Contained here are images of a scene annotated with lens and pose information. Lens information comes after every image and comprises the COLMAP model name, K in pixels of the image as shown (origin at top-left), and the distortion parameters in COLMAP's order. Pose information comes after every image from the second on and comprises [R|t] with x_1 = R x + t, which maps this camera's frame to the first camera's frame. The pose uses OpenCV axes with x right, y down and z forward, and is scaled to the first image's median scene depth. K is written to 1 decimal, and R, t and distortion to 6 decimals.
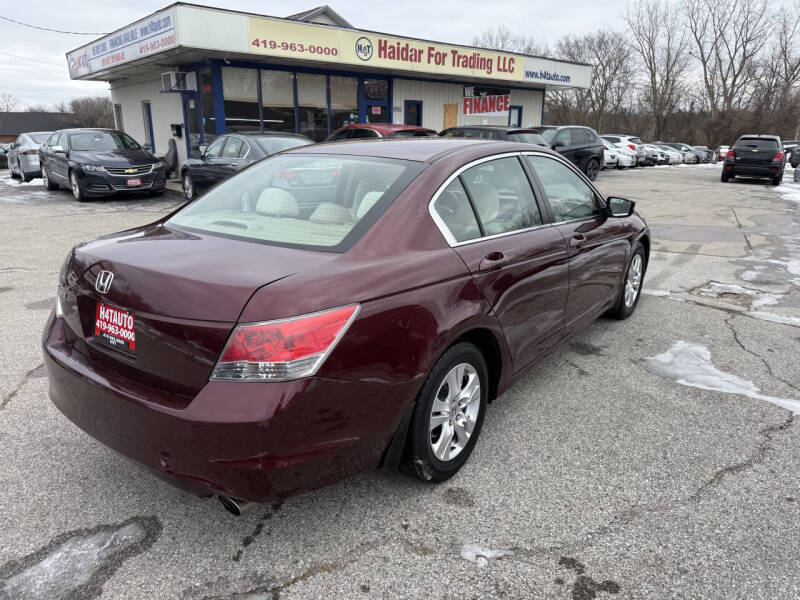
lens RADIAL K [[564.2, 0, 390.8], [0, 564.2, 311.4], [0, 0, 1]] dist [0.007022, -0.006286]
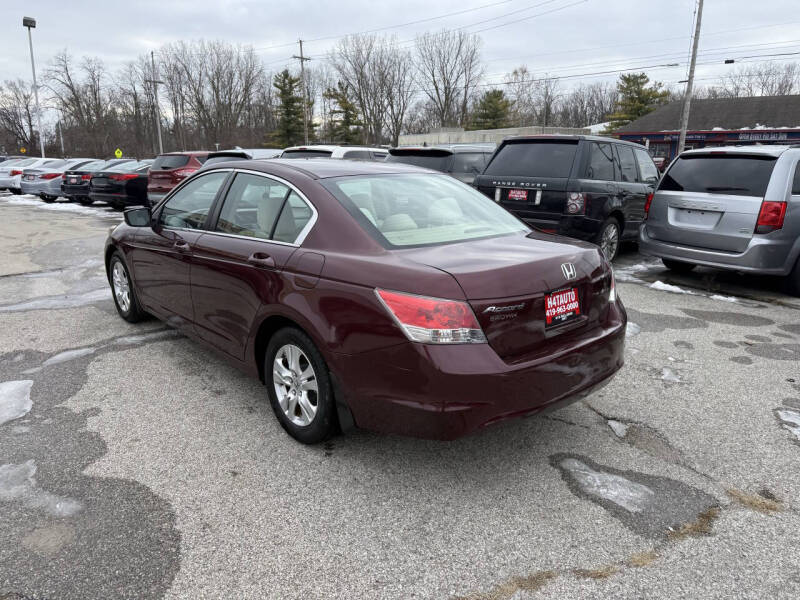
lens RADIAL K [[567.5, 0, 396.1], [0, 567.5, 301.7], [0, 0, 1]] dist [0.039587, -0.044731]
pose [[0.193863, -0.244566, 0.950055, -1.499359], [0.284281, 0.940881, 0.184196, -0.276906], [-0.938936, 0.234374, 0.251927, 0.853217]]
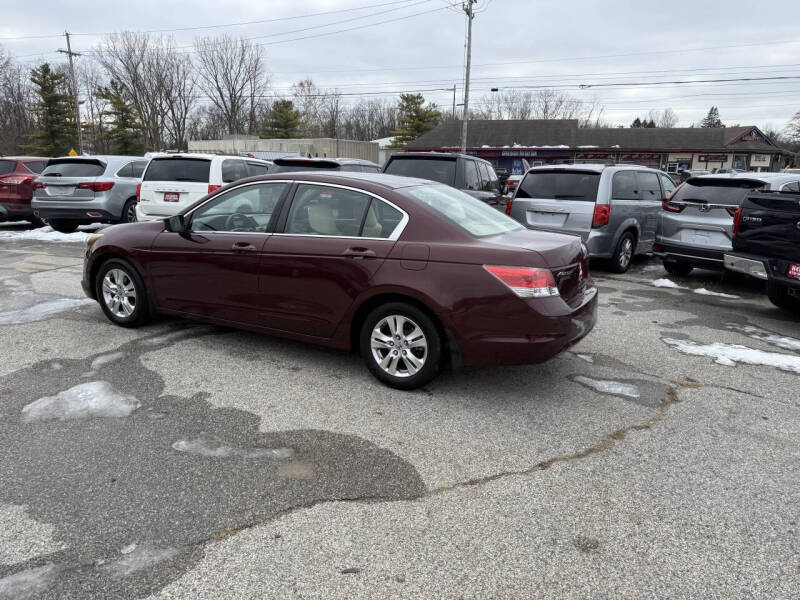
lens RADIAL K [[562.6, 0, 404.4], [0, 562.6, 298.1], [0, 0, 1]] dist [0.061406, -0.075294]
pose [[-0.181242, -0.226384, 0.957027, -1.900231], [0.269296, 0.924524, 0.269695, -0.487457], [-0.945849, 0.306603, -0.106598, 1.510851]]
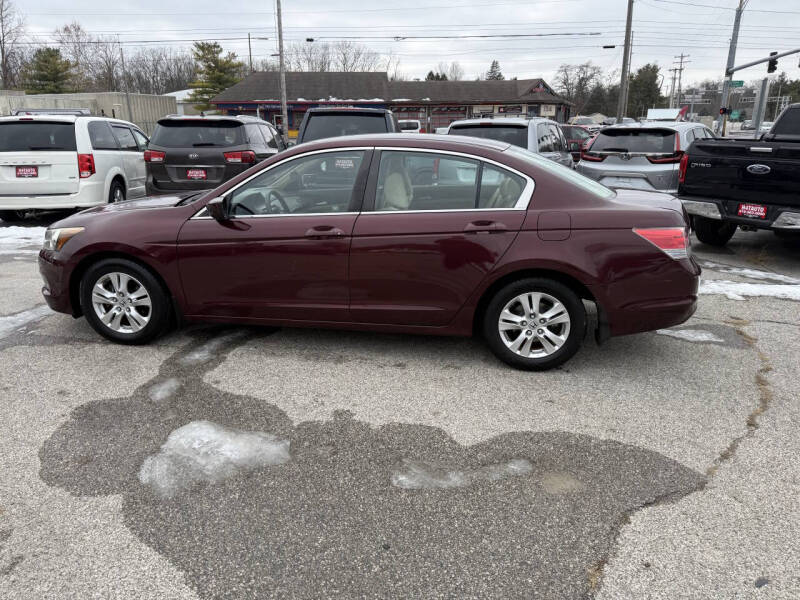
lens RADIAL K [[560.7, 0, 400.3], [0, 560.7, 298.4], [0, 0, 1]] dist [0.059969, -0.074609]
pose [[-0.492776, -0.256575, 0.831469, -1.444880], [0.260008, 0.868469, 0.422088, -0.702354], [-0.830402, 0.424183, -0.361249, 2.173557]]
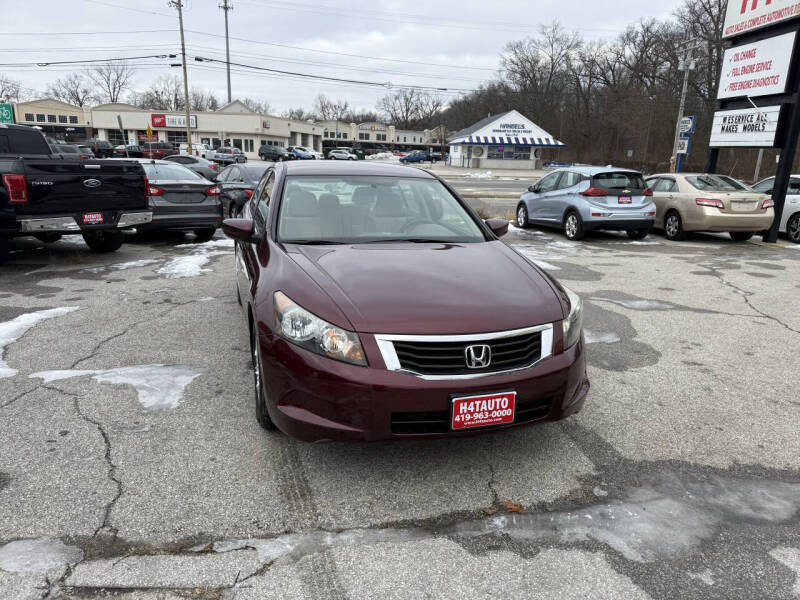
lens RADIAL K [[560.7, 0, 400.3], [0, 560.7, 298.4], [0, 0, 1]] dist [0.059969, -0.074609]
pose [[-0.581527, 0.176808, -0.794082, 1.575971], [-0.274259, 0.876349, 0.395973, -0.819808], [0.765904, 0.448053, -0.461129, 2.594185]]
